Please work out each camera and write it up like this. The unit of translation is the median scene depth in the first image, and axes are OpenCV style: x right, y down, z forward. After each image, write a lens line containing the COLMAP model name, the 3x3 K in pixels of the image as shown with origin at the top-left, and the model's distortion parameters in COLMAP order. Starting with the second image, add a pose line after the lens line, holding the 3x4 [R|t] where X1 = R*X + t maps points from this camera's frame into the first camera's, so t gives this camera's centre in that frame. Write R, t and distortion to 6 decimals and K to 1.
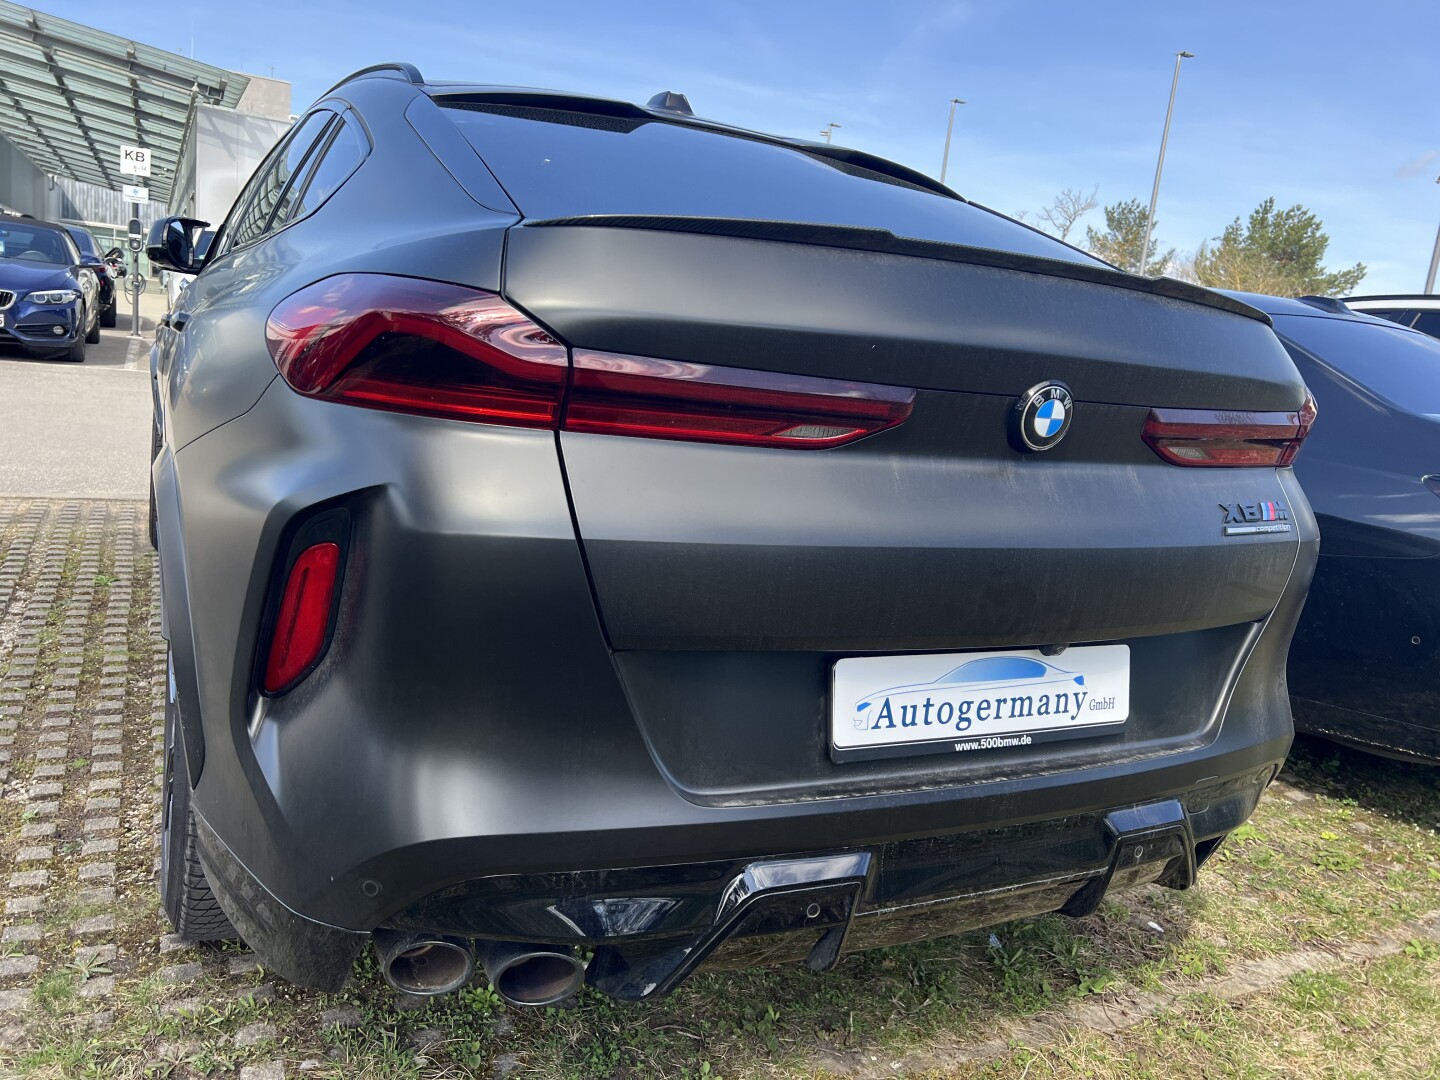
lens RADIAL K [[1100.1, 0, 727.1], [0, 1100.1, 544.8], [0, 0, 1]] dist [0.079653, -0.094012]
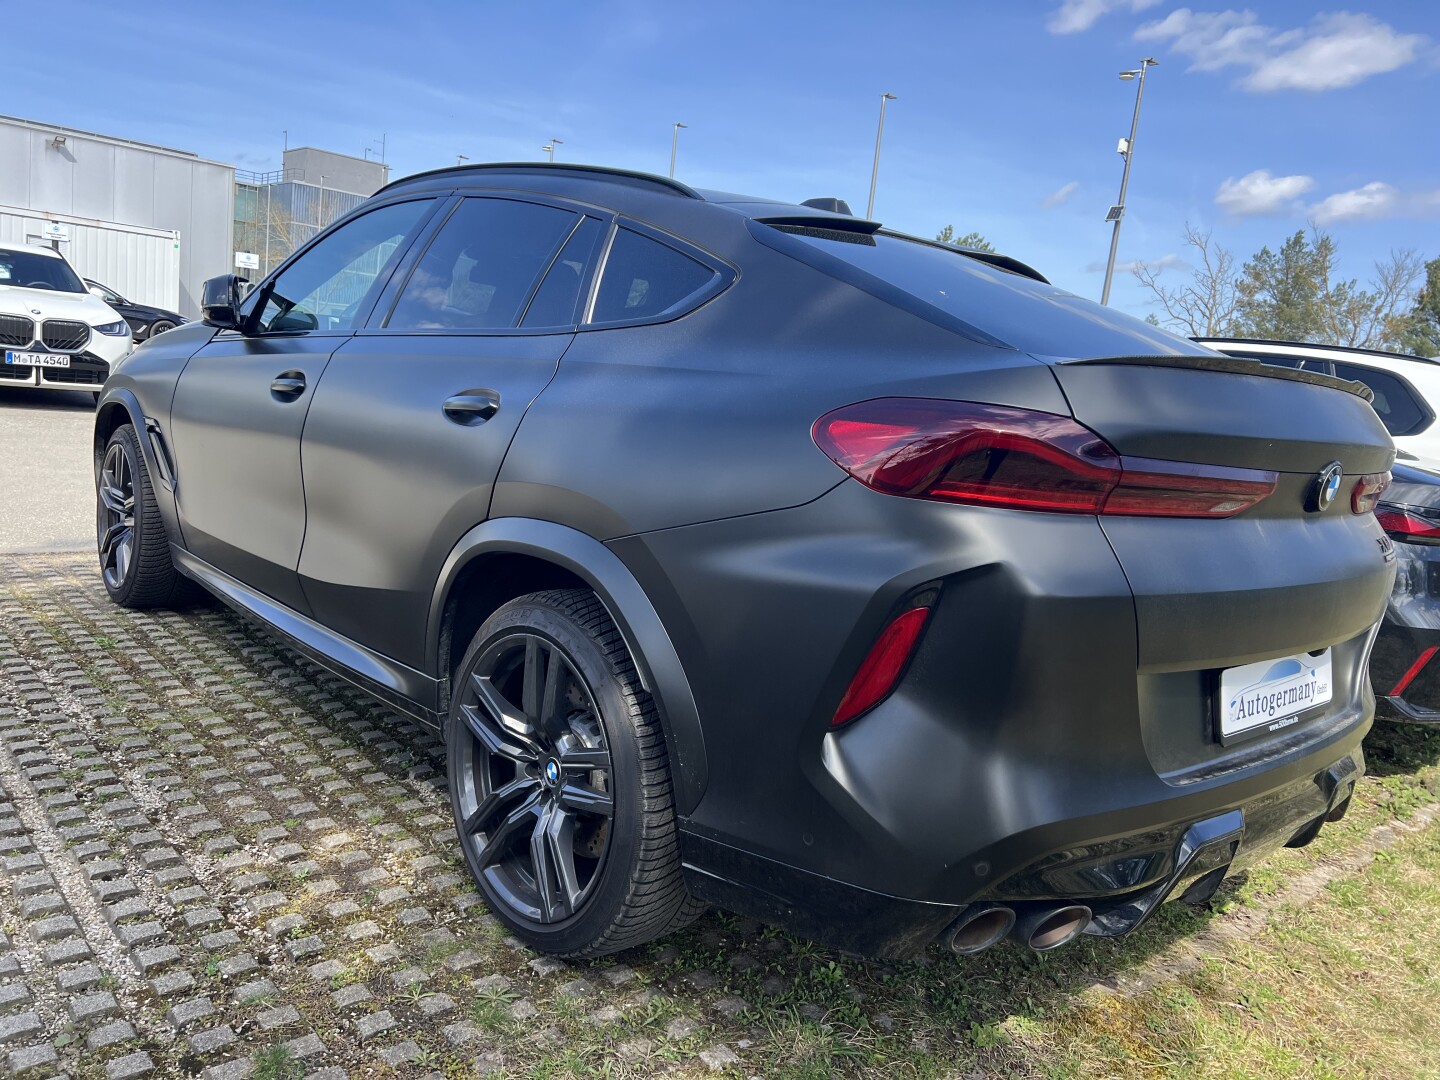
lens RADIAL K [[1109.5, 0, 720.0], [0, 1109.5, 540.0], [0, 0, 1]] dist [0.027398, -0.008949]
pose [[0.966909, -0.042254, 0.251598, -0.772963], [0.045302, 0.998953, -0.006330, -0.070347], [-0.251067, 0.017518, 0.967811, -0.166812]]
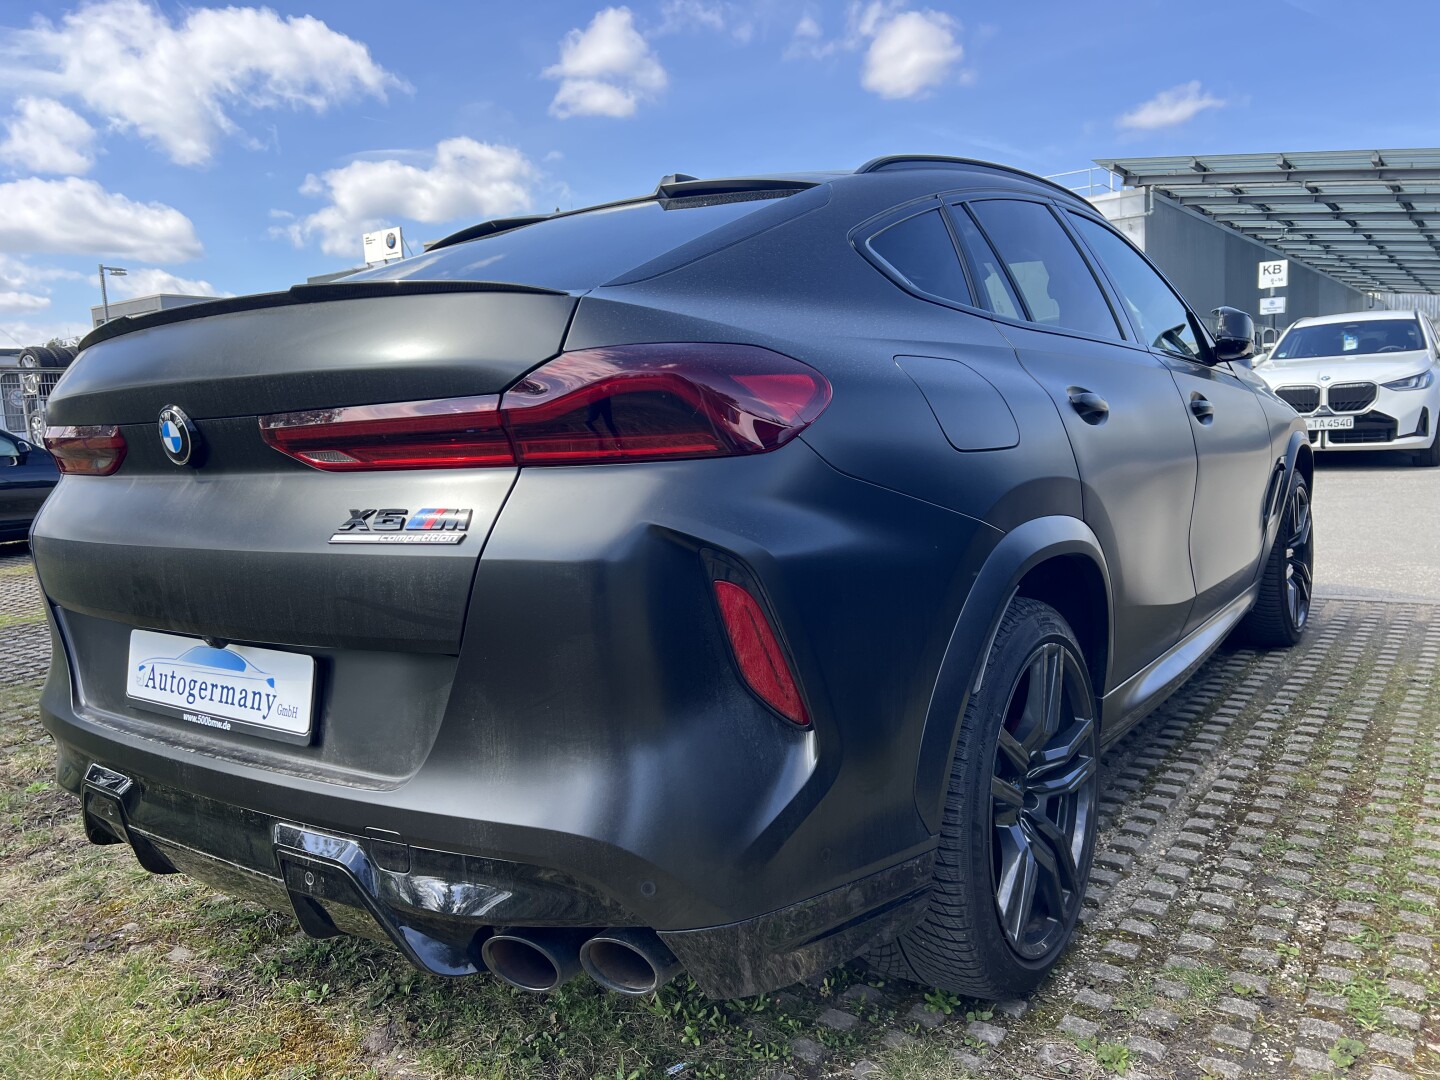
lens RADIAL K [[1109.5, 0, 720.0], [0, 1109.5, 540.0], [0, 0, 1]] dist [0.027398, -0.008949]
pose [[0.441475, -0.019738, -0.897056, 1.519650], [-0.073011, 0.995653, -0.057839, 0.019995], [0.894298, 0.091030, 0.438115, 0.952343]]
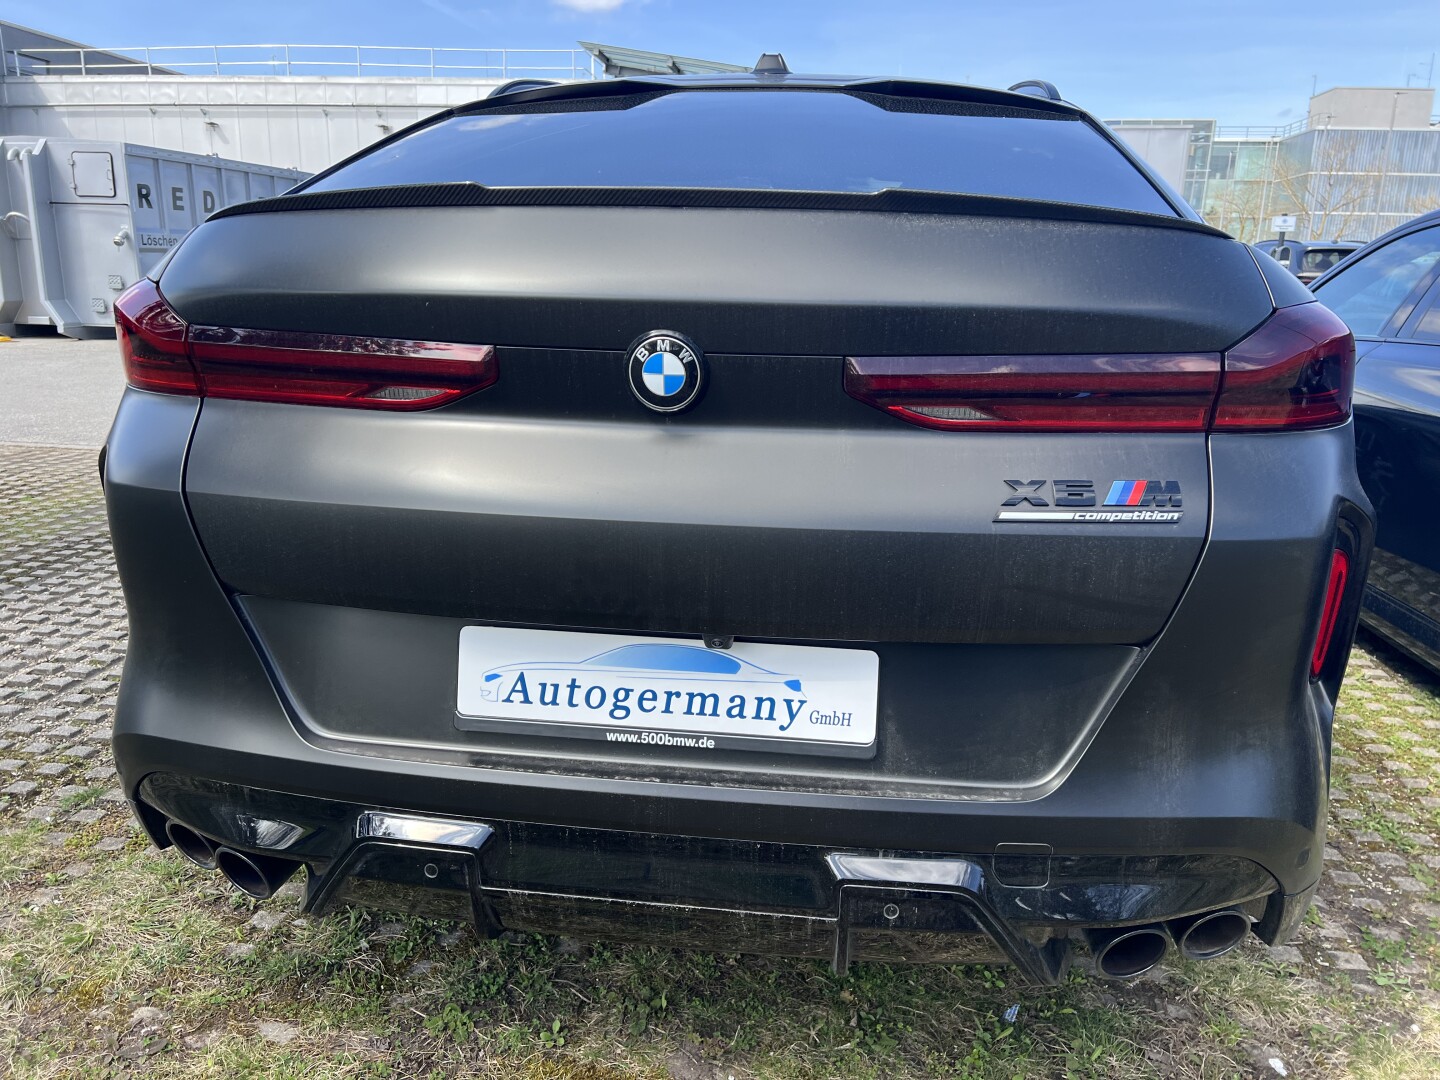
lens RADIAL K [[1100.1, 0, 727.1], [0, 1100.1, 544.8], [0, 0, 1]] dist [0.079653, -0.094012]
pose [[0.824264, 0.051342, -0.563872, 0.781967], [-0.045188, 0.998669, 0.024876, -0.003172], [0.564399, 0.004976, 0.825487, 0.291823]]
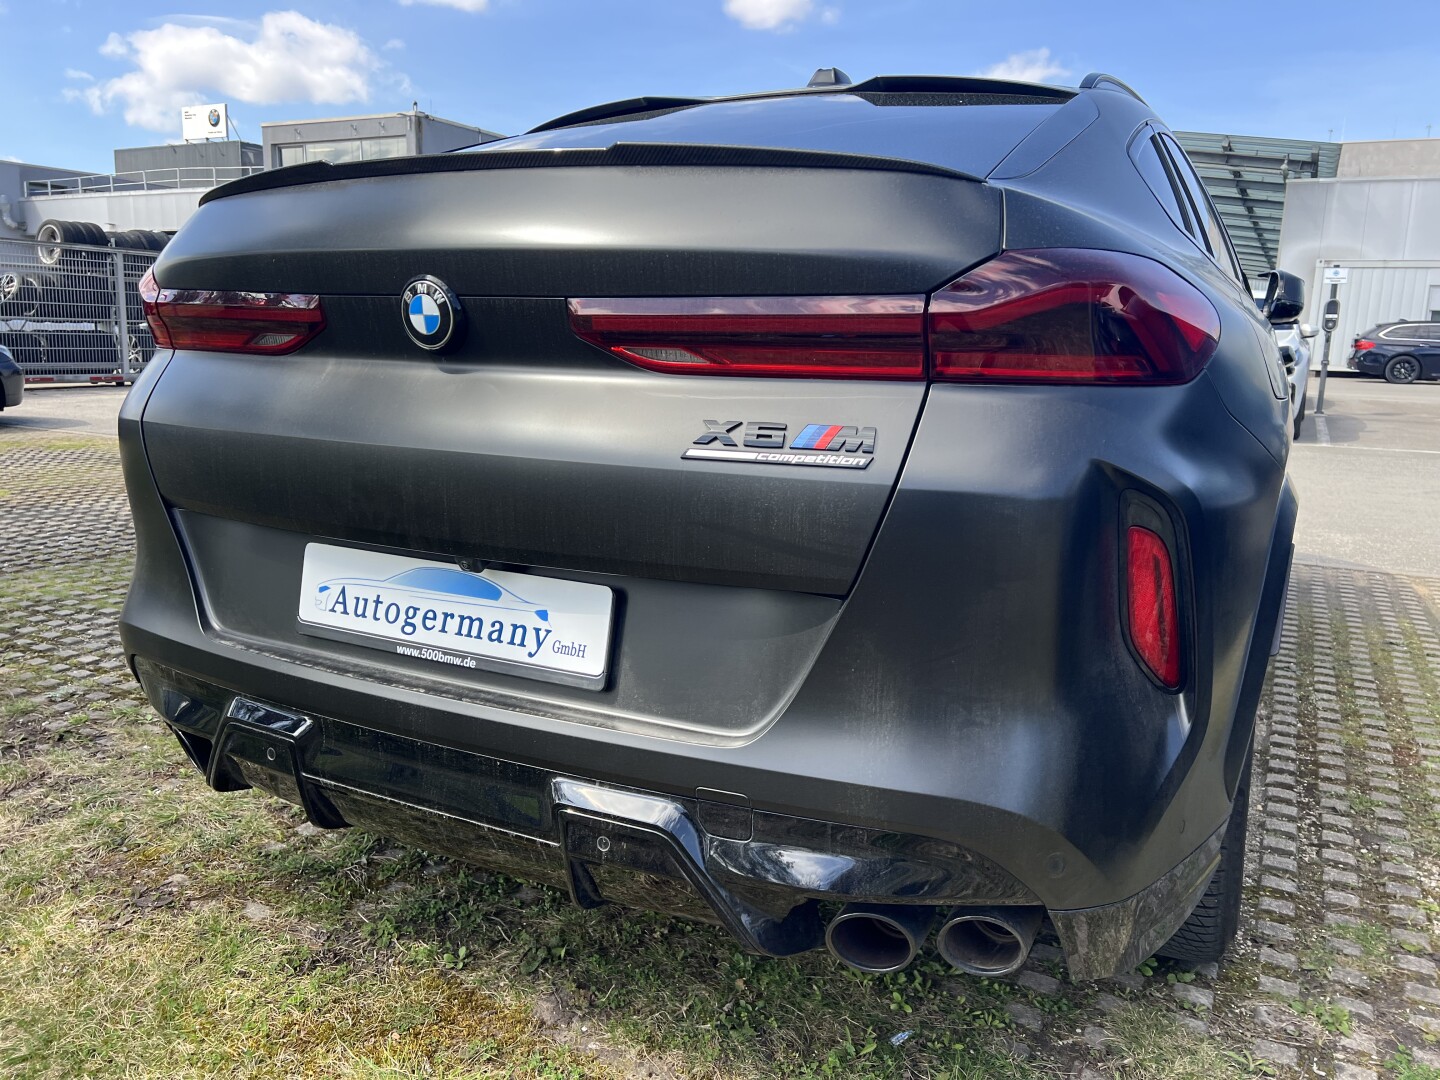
lens RADIAL K [[1100.1, 0, 727.1], [0, 1100.1, 544.8], [0, 0, 1]] dist [0.079653, -0.094012]
pose [[0.579964, 0.063929, -0.812130, 1.176279], [-0.121669, 0.992532, -0.008758, 0.059044], [0.805505, 0.103890, 0.583411, 0.627932]]
